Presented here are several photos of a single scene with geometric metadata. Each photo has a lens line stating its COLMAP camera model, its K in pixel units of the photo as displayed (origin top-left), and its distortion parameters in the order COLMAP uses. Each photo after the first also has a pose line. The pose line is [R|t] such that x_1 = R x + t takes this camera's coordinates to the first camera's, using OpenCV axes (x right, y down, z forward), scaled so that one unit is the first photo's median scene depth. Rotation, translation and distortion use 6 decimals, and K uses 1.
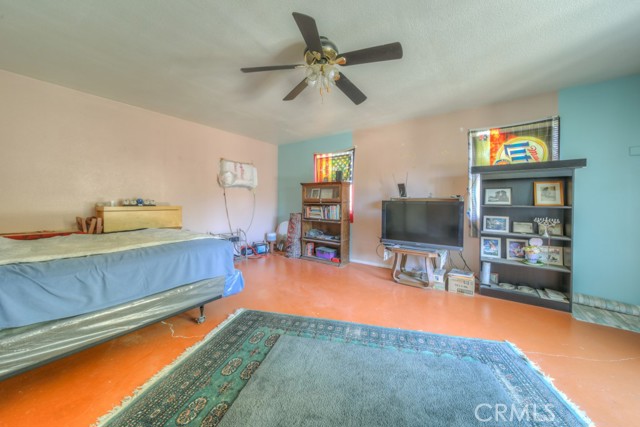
lens RADIAL K [[229.8, 0, 319.5], [0, 229.8, 201.7], [0, 0, 1]] dist [-0.000595, -0.000008]
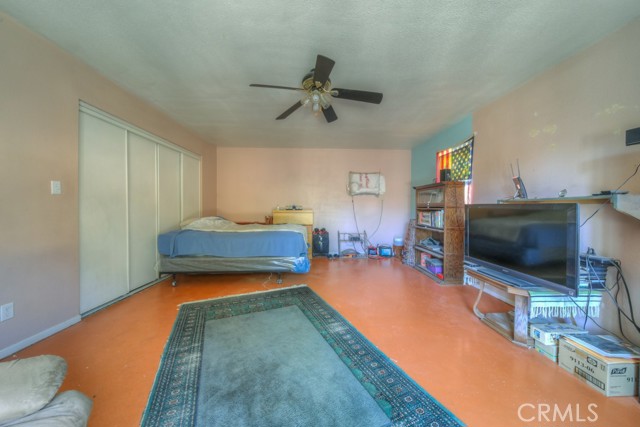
lens RADIAL K [[227.0, 0, 320.6], [0, 227.0, 209.3], [0, 0, 1]] dist [-0.000659, -0.000390]
pose [[0.606114, 0.001889, -0.795376, 0.427701], [0.001034, 0.999994, 0.003163, 0.006422], [0.795377, -0.002739, 0.606109, 0.136154]]
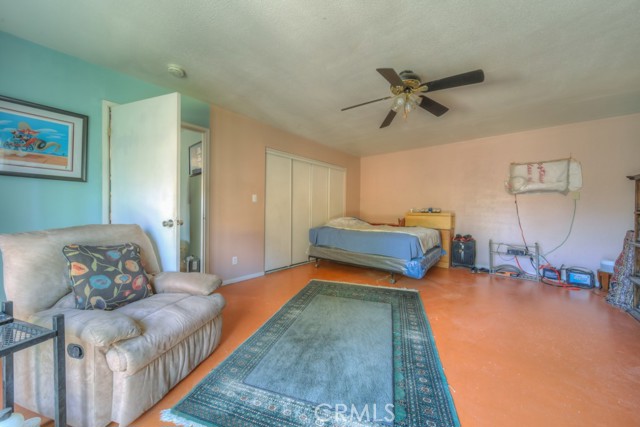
lens RADIAL K [[227.0, 0, 320.6], [0, 227.0, 209.3], [0, 0, 1]] dist [-0.000659, -0.000390]
pose [[-0.099591, -0.005370, -0.995014, 0.547146], [-0.006590, 0.999967, -0.004737, 0.005996], [0.995007, 0.006085, -0.099623, 0.311780]]
